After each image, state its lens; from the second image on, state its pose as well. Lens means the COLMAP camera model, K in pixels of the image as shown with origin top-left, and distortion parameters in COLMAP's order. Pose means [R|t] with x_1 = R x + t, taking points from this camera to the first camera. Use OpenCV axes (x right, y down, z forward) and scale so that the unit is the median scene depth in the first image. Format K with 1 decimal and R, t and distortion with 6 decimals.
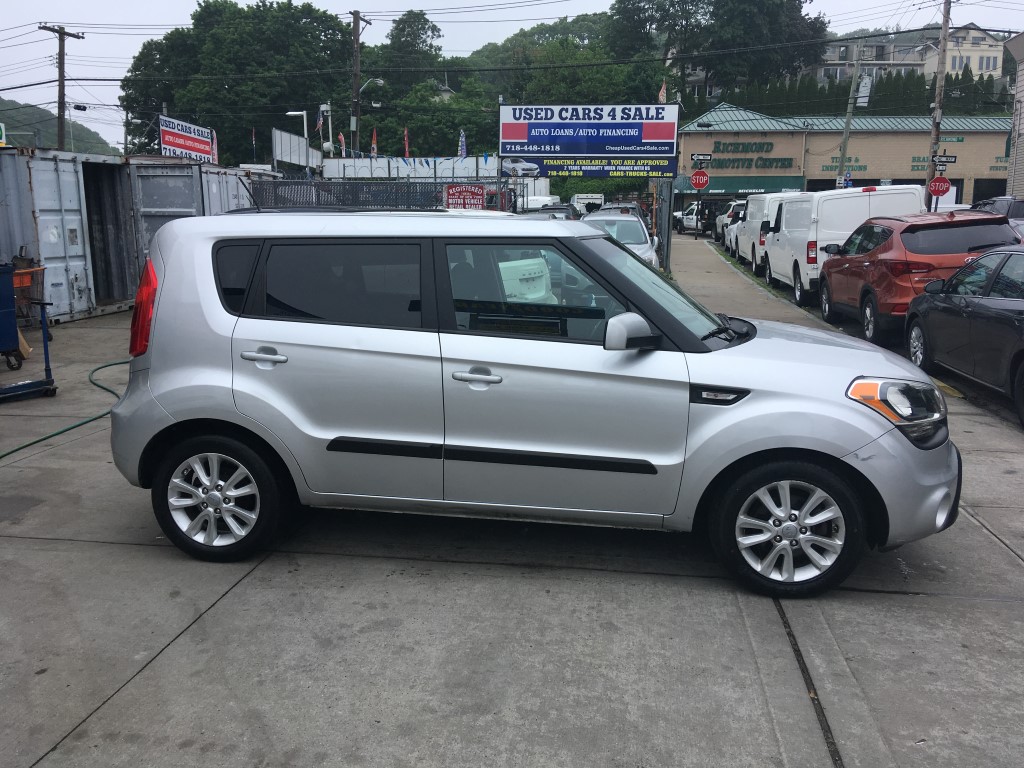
lens RADIAL K [[864.9, 0, 511.5], [0, 864.9, 384.2], [0, 0, 1]] dist [0.091373, -0.133227]
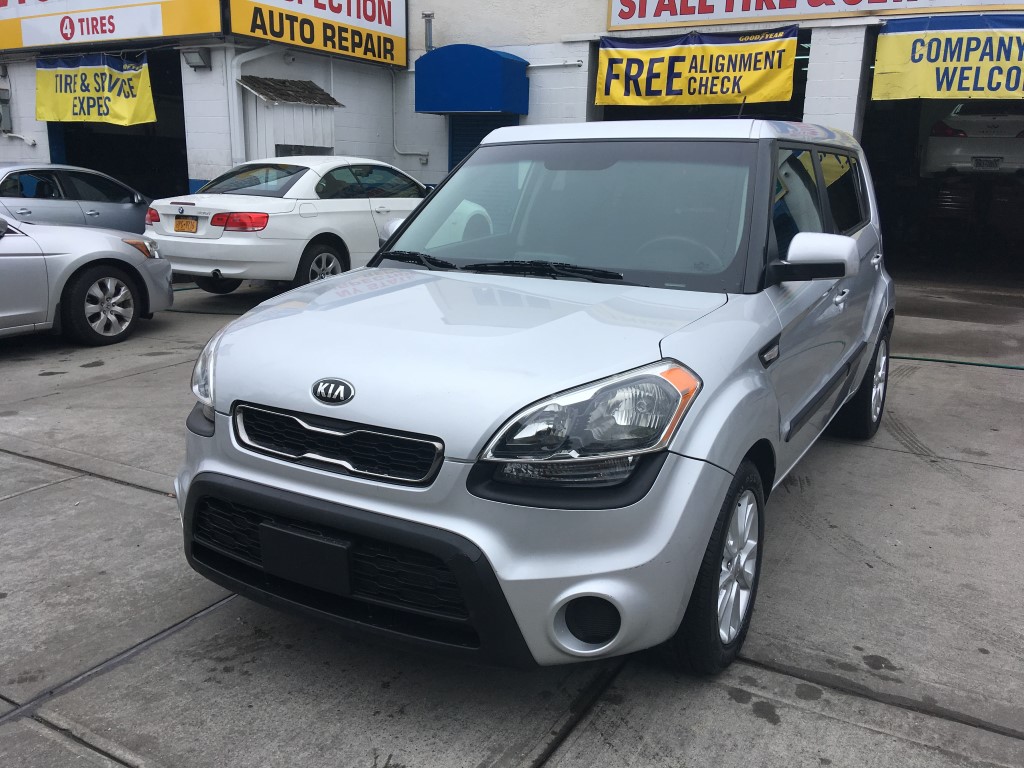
lens RADIAL K [[864.9, 0, 514.5], [0, 864.9, 387.2], [0, 0, 1]] dist [0.091373, -0.133227]
pose [[-0.379445, 0.217288, -0.899337, 0.299641], [-0.172121, 0.938485, 0.299367, -0.063836], [0.909063, 0.268388, -0.318704, 0.428991]]
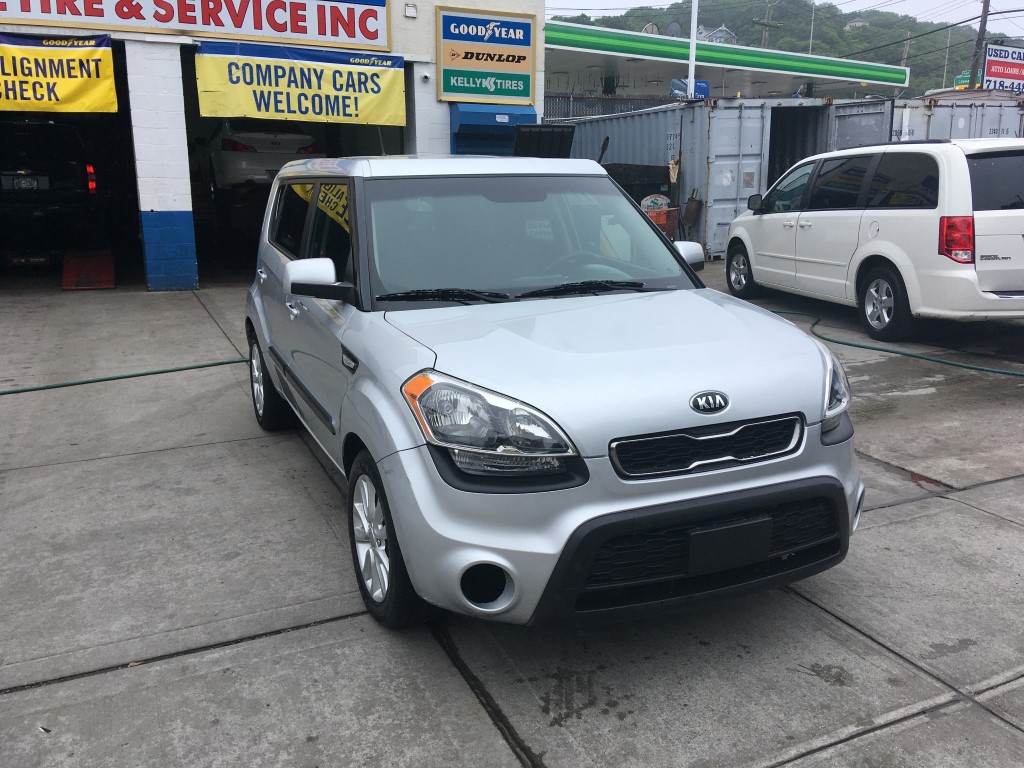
lens RADIAL K [[864.9, 0, 508.2], [0, 864.9, 387.4], [0, 0, 1]] dist [0.091373, -0.133227]
pose [[0.530772, 0.194668, -0.824854, 0.299647], [-0.140033, 0.980030, 0.141183, -0.030173], [0.835866, 0.040571, 0.547433, 0.188603]]
